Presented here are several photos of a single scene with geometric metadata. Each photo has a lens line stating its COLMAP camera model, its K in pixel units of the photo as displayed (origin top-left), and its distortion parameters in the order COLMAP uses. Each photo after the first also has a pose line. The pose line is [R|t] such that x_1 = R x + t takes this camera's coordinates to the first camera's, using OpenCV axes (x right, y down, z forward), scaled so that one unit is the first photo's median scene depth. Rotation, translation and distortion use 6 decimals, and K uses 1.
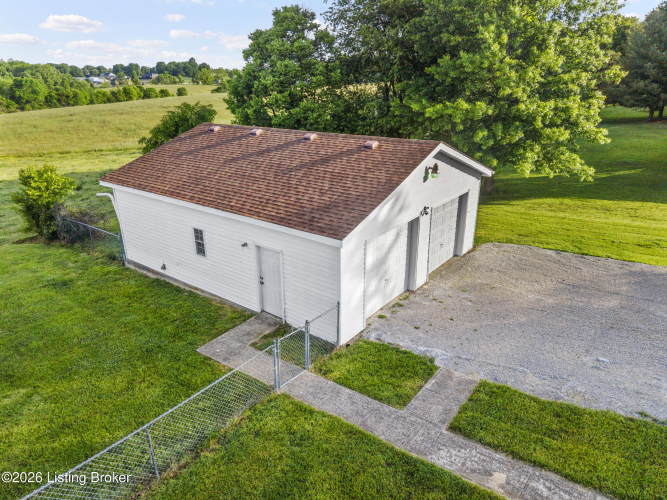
lens RADIAL K [[463.8, 0, 333.5], [0, 463.8, 250.0], [0, 0, 1]] dist [0.038521, -0.003041]
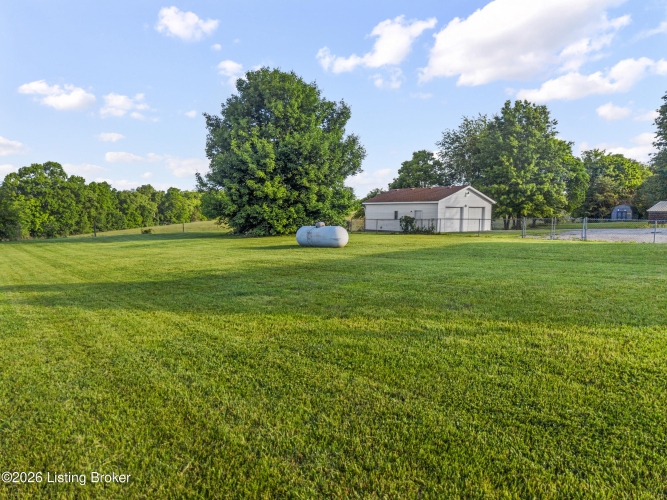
lens RADIAL K [[463.8, 0, 333.5], [0, 463.8, 250.0], [0, 0, 1]] dist [0.038521, -0.003041]
pose [[0.971321, 0.028247, -0.236090, 0.042733], [-0.089383, 0.963468, -0.252467, 0.672761], [0.220334, 0.266329, 0.938361, -1.320861]]
